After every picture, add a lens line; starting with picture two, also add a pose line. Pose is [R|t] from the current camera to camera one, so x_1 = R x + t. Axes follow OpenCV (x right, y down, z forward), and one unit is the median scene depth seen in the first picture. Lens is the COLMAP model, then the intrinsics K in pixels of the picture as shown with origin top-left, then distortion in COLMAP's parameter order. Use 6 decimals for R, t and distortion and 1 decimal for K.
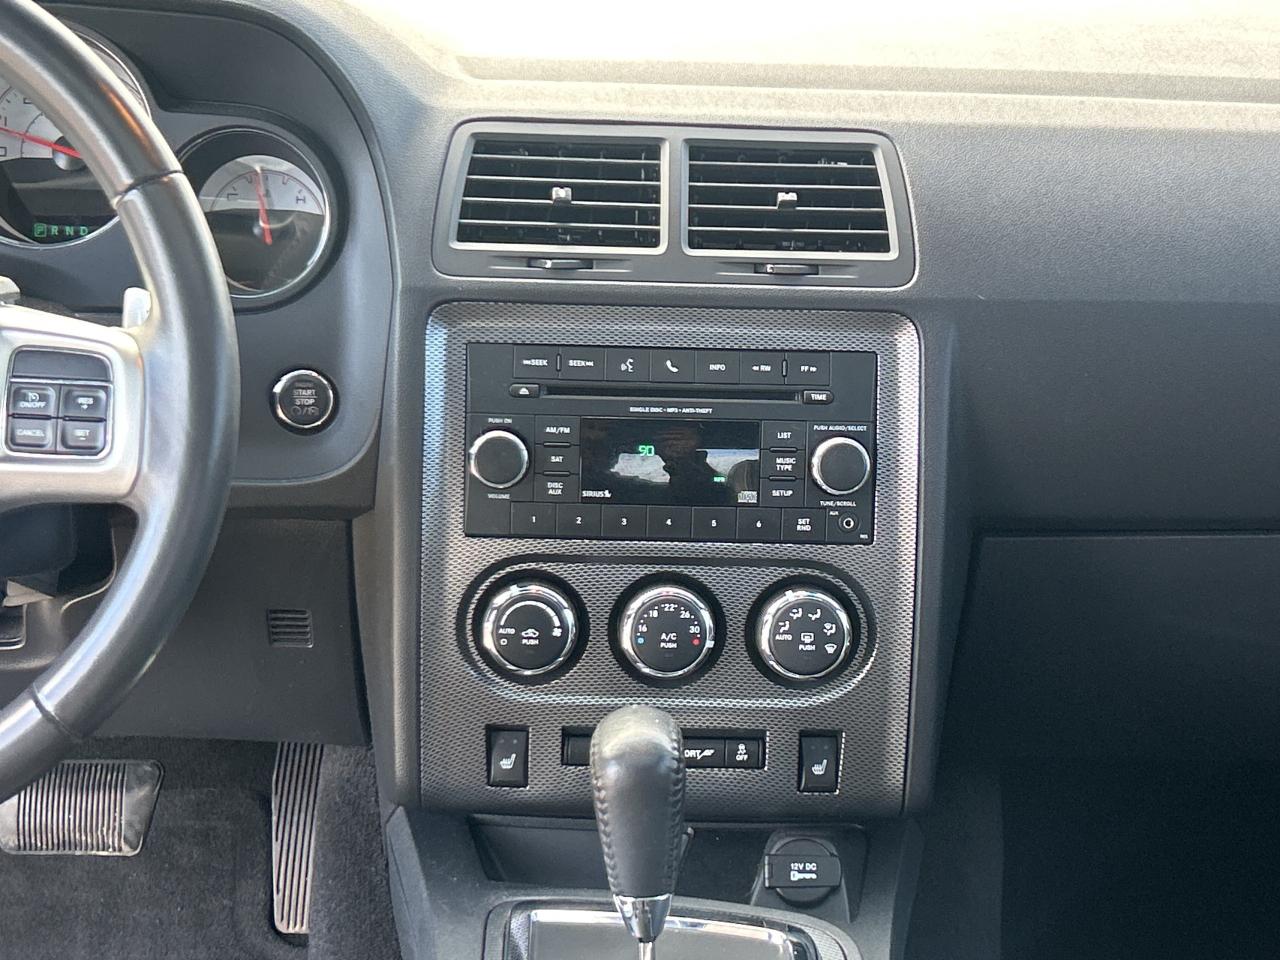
lens RADIAL K [[2226.2, 0, 668.2], [0, 2226.2, 461.7], [0, 0, 1]] dist [0.221221, -0.846334]
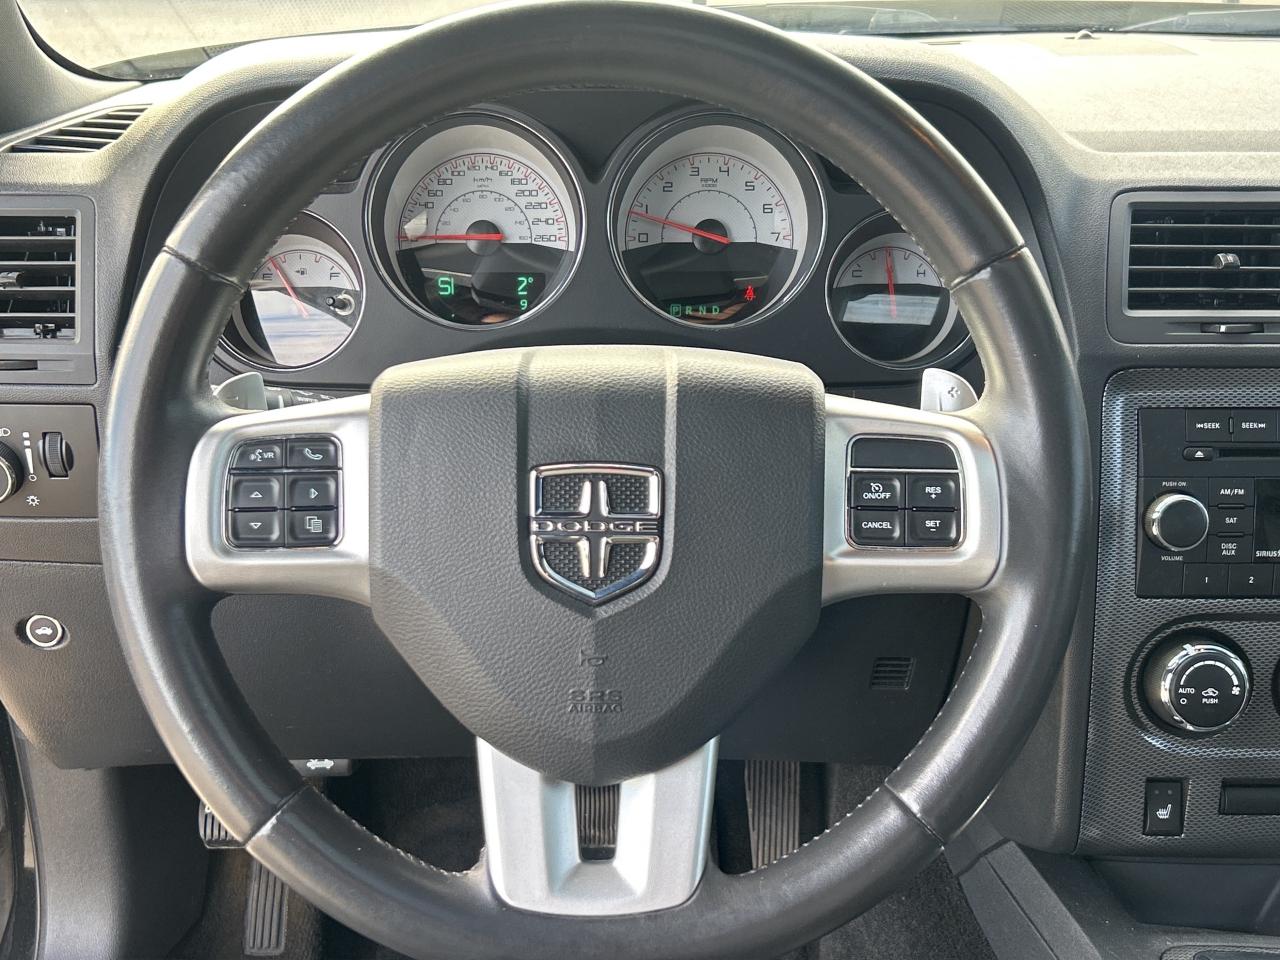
lens RADIAL K [[1578.2, 0, 668.9], [0, 1578.2, 478.4], [0, 0, 1]] dist [0.103587, -0.240165]
pose [[0.999714, -0.023162, -0.005987, -0.301177], [0.023235, 0.999653, 0.012435, -0.035293], [0.005697, -0.012570, 0.999905, 0.272255]]
